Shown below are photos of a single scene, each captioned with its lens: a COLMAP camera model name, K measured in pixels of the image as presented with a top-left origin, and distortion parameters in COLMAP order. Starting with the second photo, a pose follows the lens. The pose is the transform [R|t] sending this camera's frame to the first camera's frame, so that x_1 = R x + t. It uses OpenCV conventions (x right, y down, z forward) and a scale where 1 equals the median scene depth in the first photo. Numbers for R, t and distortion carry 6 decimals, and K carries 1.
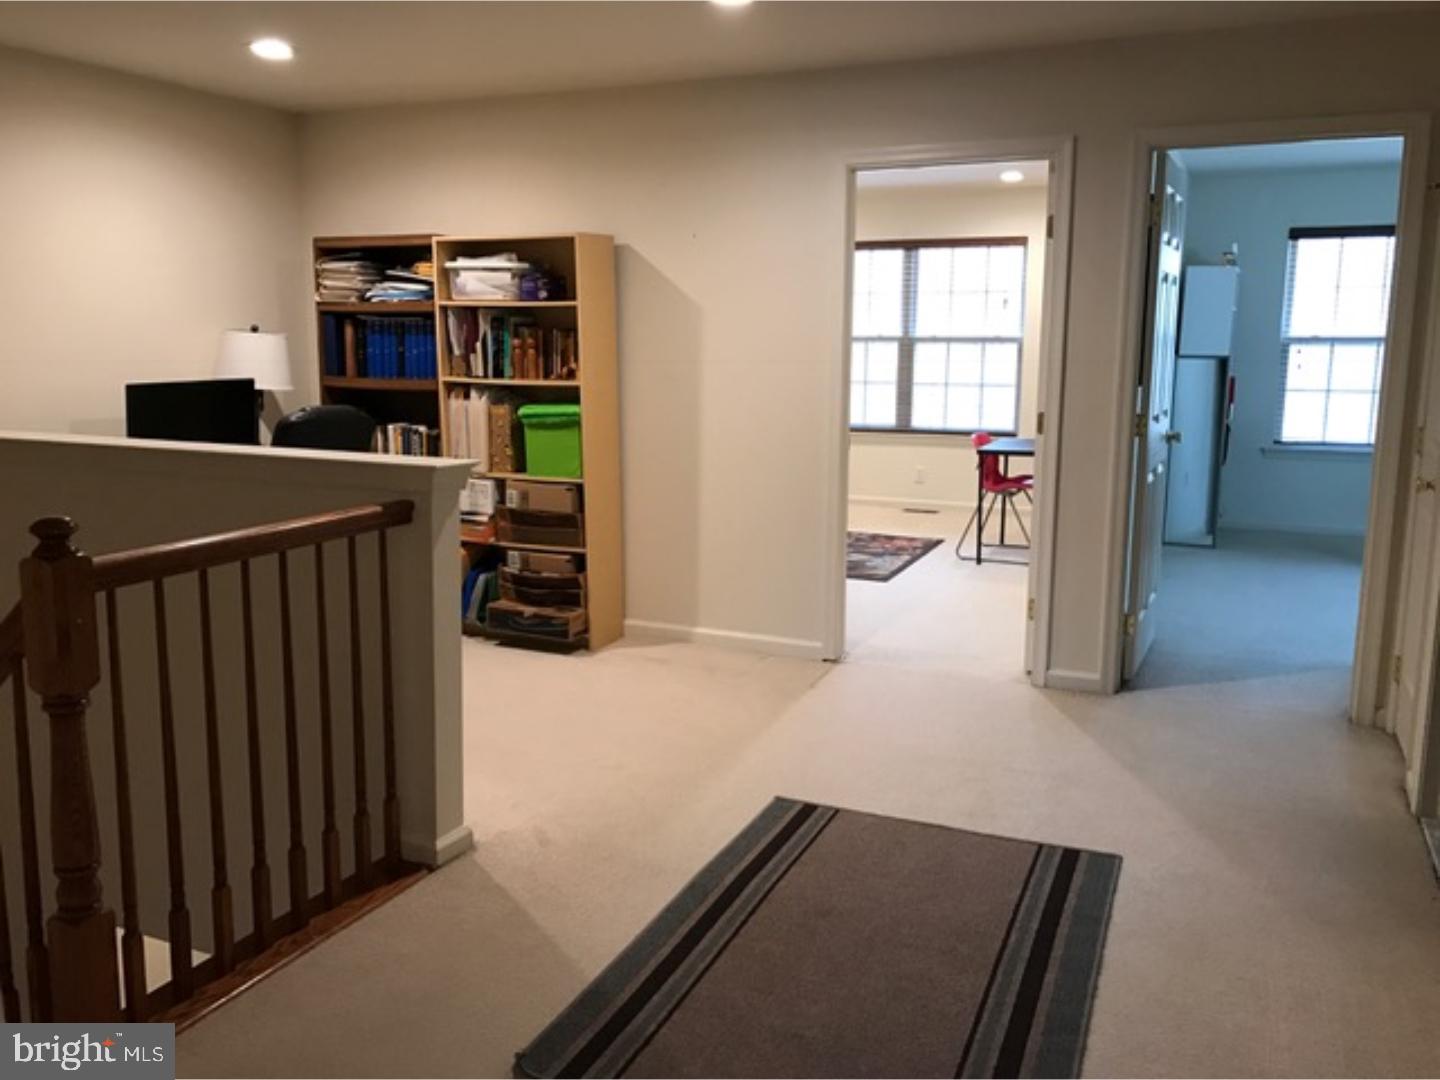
lens RADIAL K [[1155.7, 0, 720.0], [0, 1155.7, 540.0], [0, 0, 1]] dist [0.050783, -0.001074]
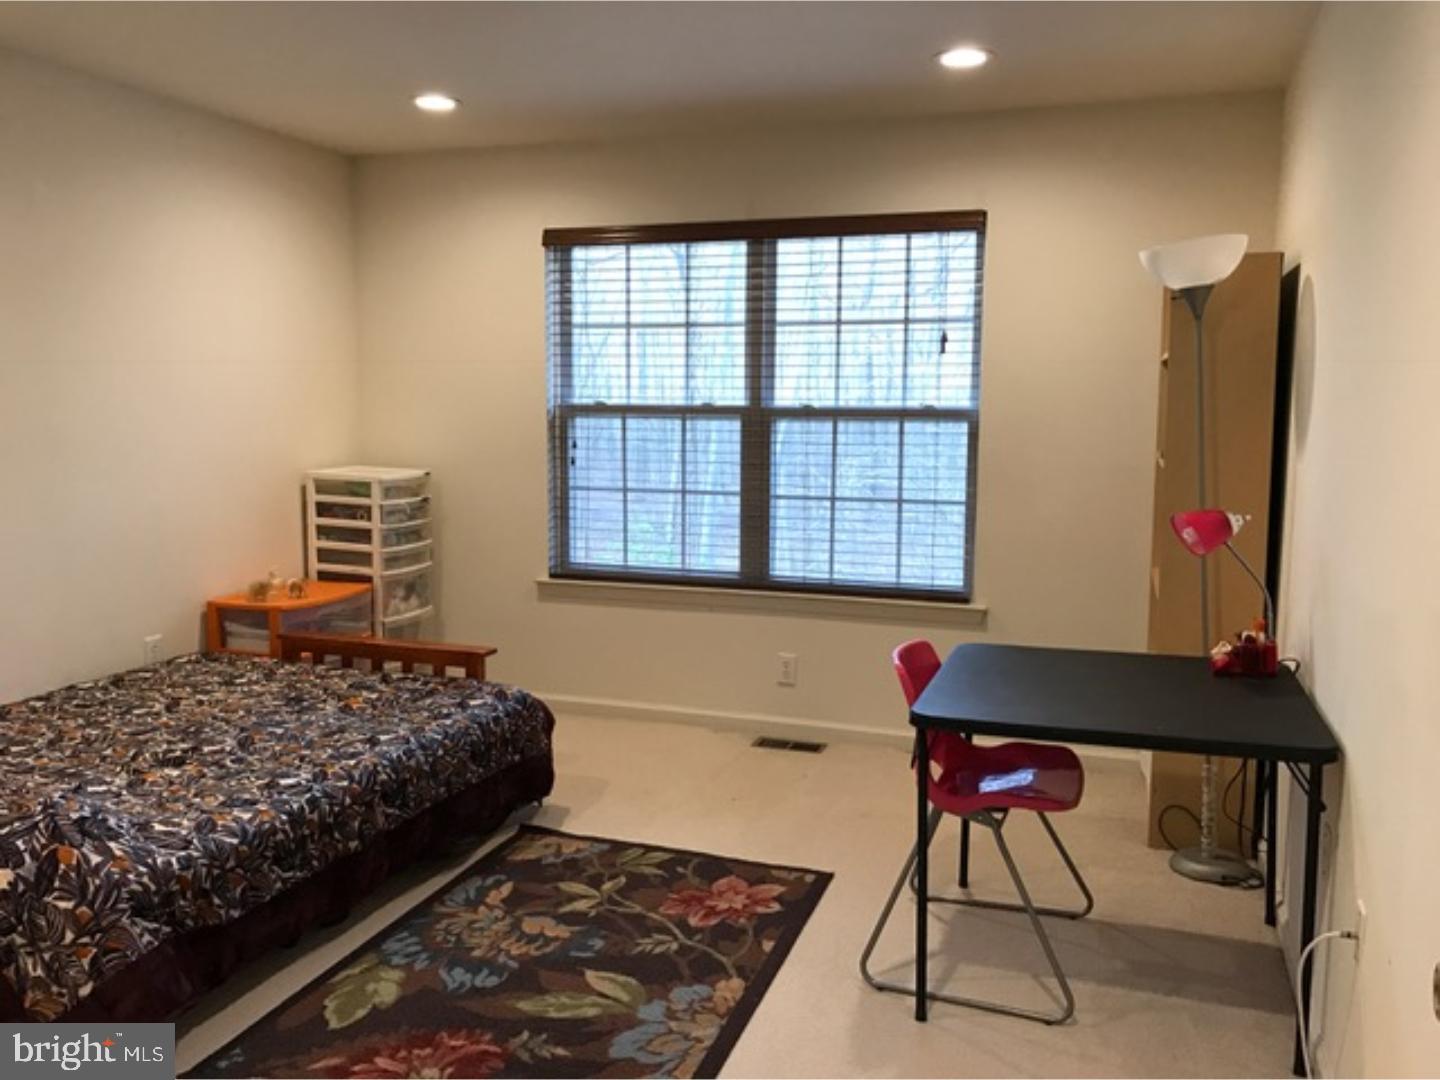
lens RADIAL K [[1163.7, 0, 720.0], [0, 1163.7, 540.0], [0, 0, 1]] dist [0.047061, 0.003090]
pose [[0.996136, -0.007723, 0.087479, 0.099932], [0.012928, 0.998169, -0.059097, -0.086439], [-0.086862, 0.059999, 0.994412, 0.491483]]
